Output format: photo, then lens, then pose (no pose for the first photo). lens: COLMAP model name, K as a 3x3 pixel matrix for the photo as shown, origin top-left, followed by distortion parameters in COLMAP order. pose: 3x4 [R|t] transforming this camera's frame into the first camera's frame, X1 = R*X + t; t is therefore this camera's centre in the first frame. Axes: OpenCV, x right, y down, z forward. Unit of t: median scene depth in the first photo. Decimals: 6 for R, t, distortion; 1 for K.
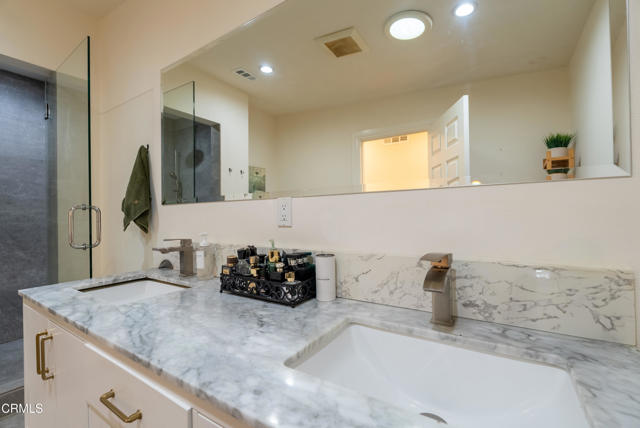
lens RADIAL K [[283.5, 0, 317.1], [0, 283.5, 214.2], [0, 0, 1]] dist [0.000099, -0.000382]
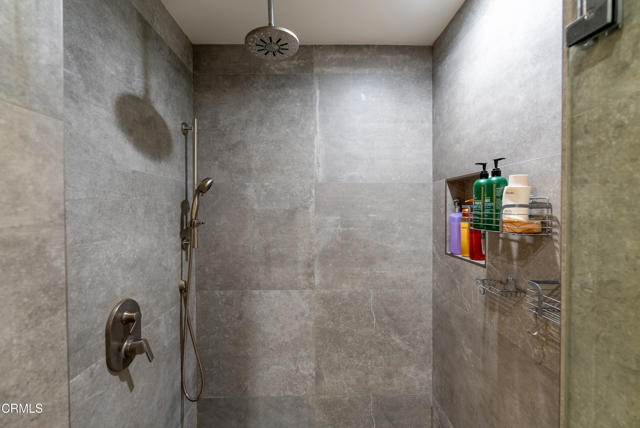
lens RADIAL K [[283.5, 0, 319.9], [0, 283.5, 212.6], [0, 0, 1]] dist [0.000099, -0.000382]
pose [[0.588591, 0.019106, -0.808205, -0.662376], [0.000491, 0.999712, 0.023992, -0.153473], [0.808431, -0.014518, 0.588412, 0.513401]]
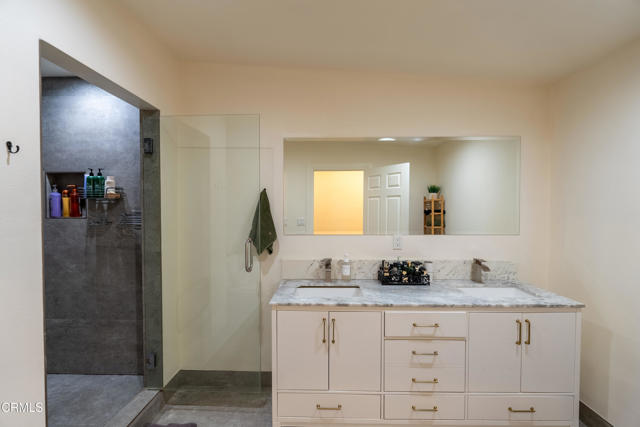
lens RADIAL K [[283.5, 0, 321.4], [0, 283.5, 216.8], [0, 0, 1]] dist [0.000099, -0.000382]
pose [[0.840860, -0.001689, 0.541250, -0.719674], [-0.013468, 0.999620, 0.024042, -0.097811], [-0.541085, -0.027505, 0.840518, -0.163760]]
